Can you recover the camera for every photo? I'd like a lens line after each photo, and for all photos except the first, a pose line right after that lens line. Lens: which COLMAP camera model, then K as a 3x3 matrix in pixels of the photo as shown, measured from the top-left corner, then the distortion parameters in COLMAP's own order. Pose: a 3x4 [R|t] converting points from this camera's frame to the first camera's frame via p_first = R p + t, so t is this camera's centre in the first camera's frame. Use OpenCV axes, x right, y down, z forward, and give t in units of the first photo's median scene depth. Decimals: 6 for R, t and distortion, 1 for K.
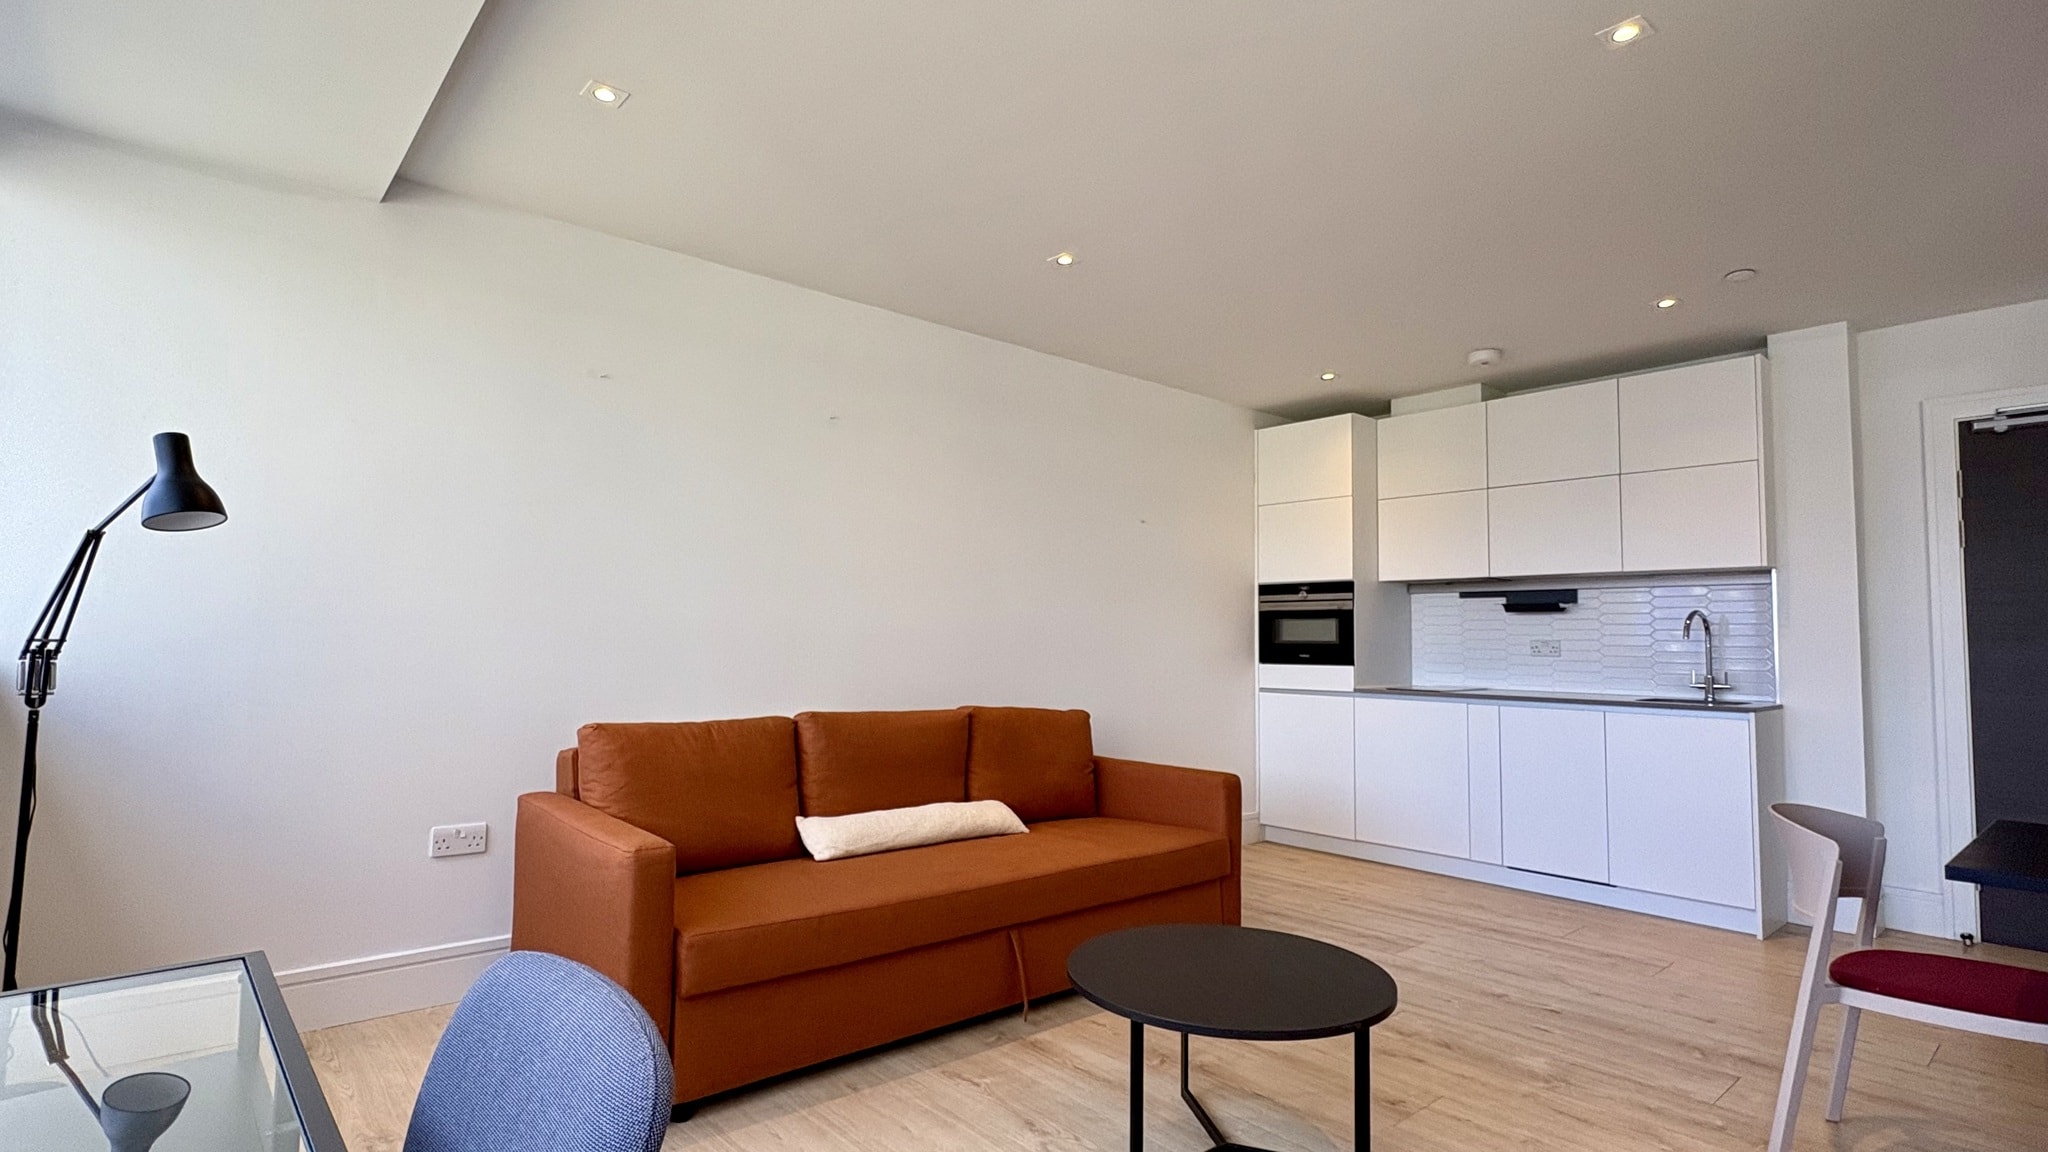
lens RADIAL K [[977.1, 0, 1024.0], [0, 977.1, 576.0], [0, 0, 1]] dist [-0.002154, -0.000326]
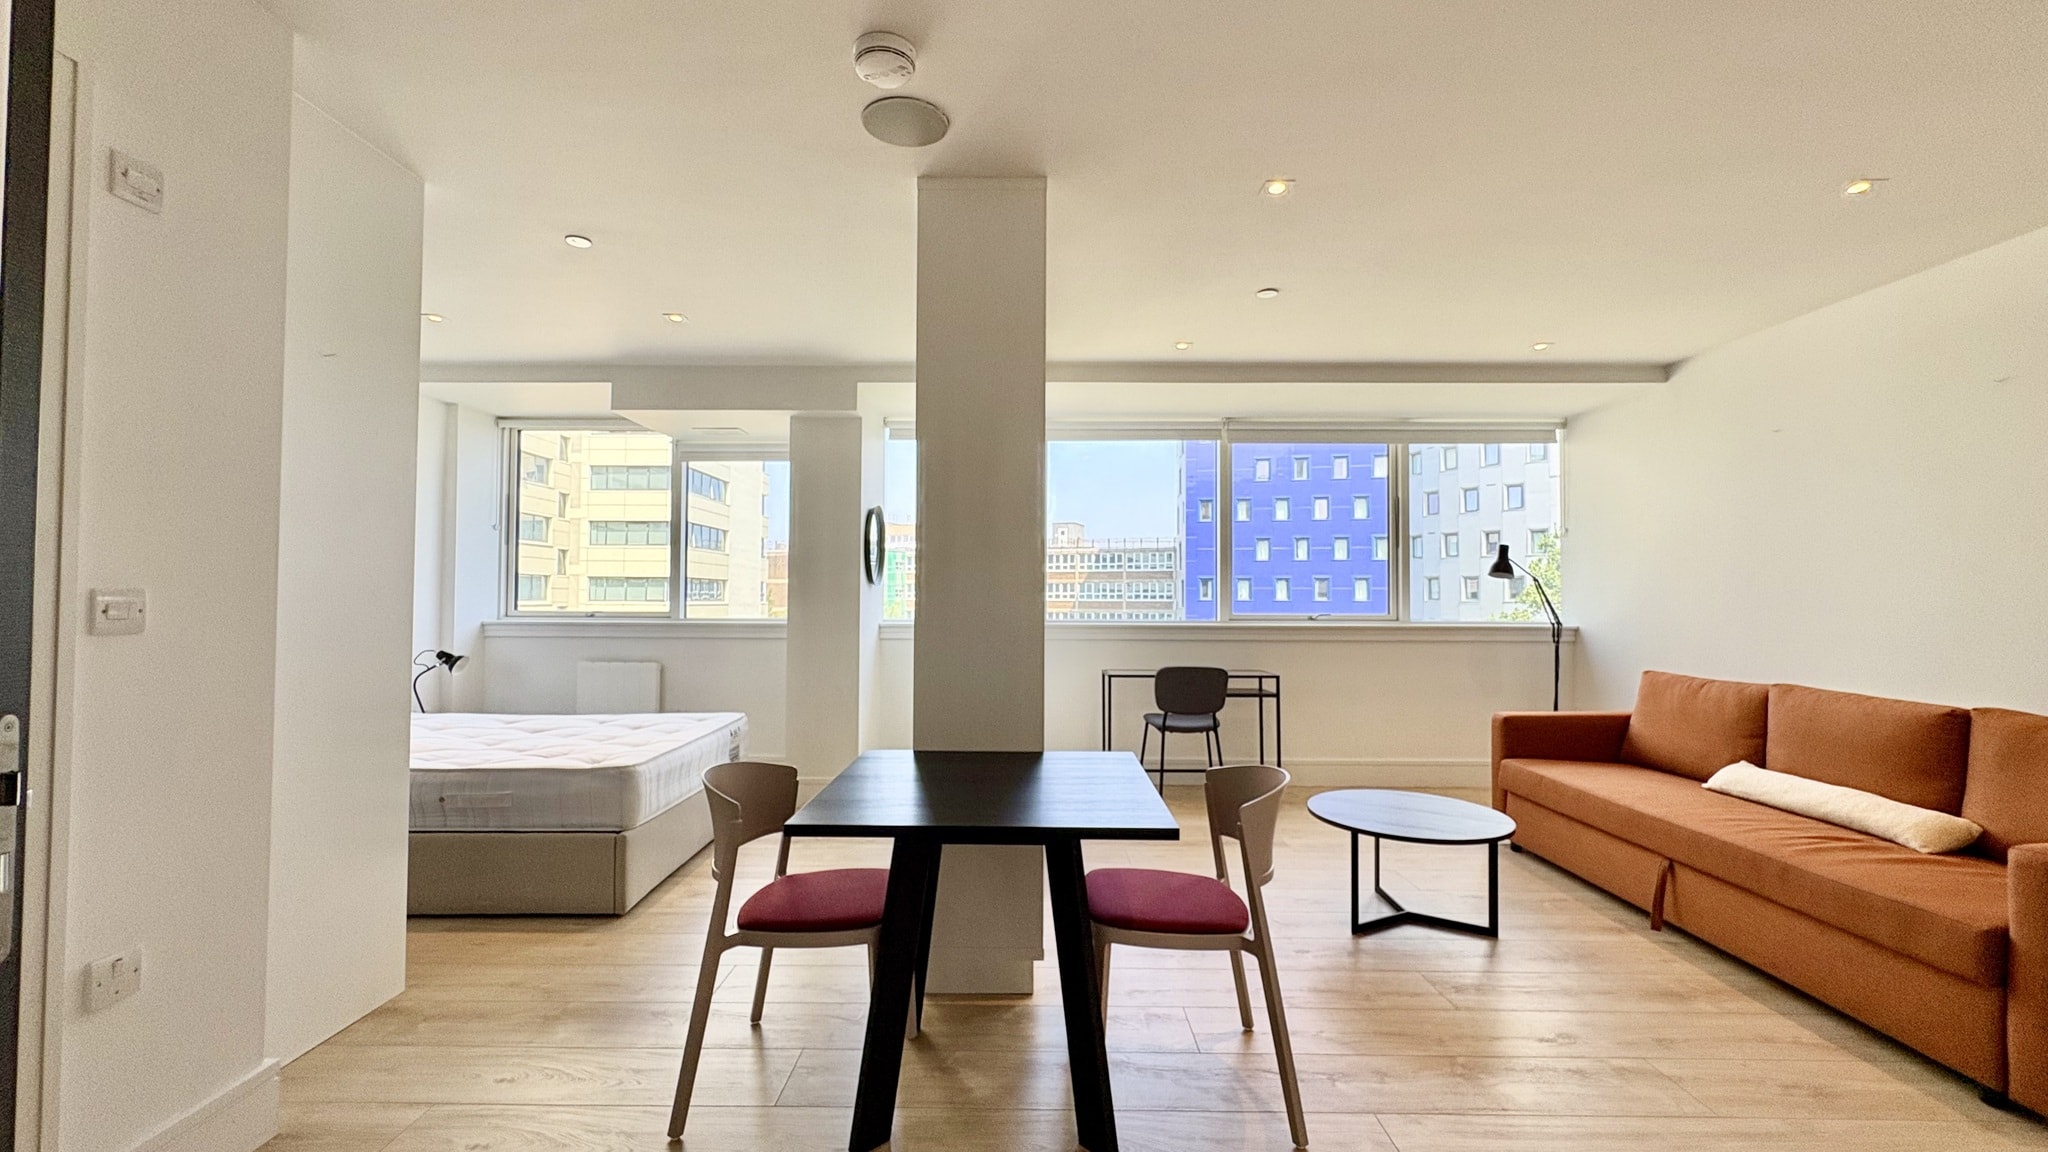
lens RADIAL K [[827.3, 0, 1024.0], [0, 827.3, 576.0], [0, 0, 1]] dist [-0.001429, -0.000093]
pose [[-0.663570, -0.038389, -0.747129, 1.431229], [0.036504, 0.995831, -0.083589, 0.071833], [0.747223, -0.082741, -0.659402, 1.215447]]
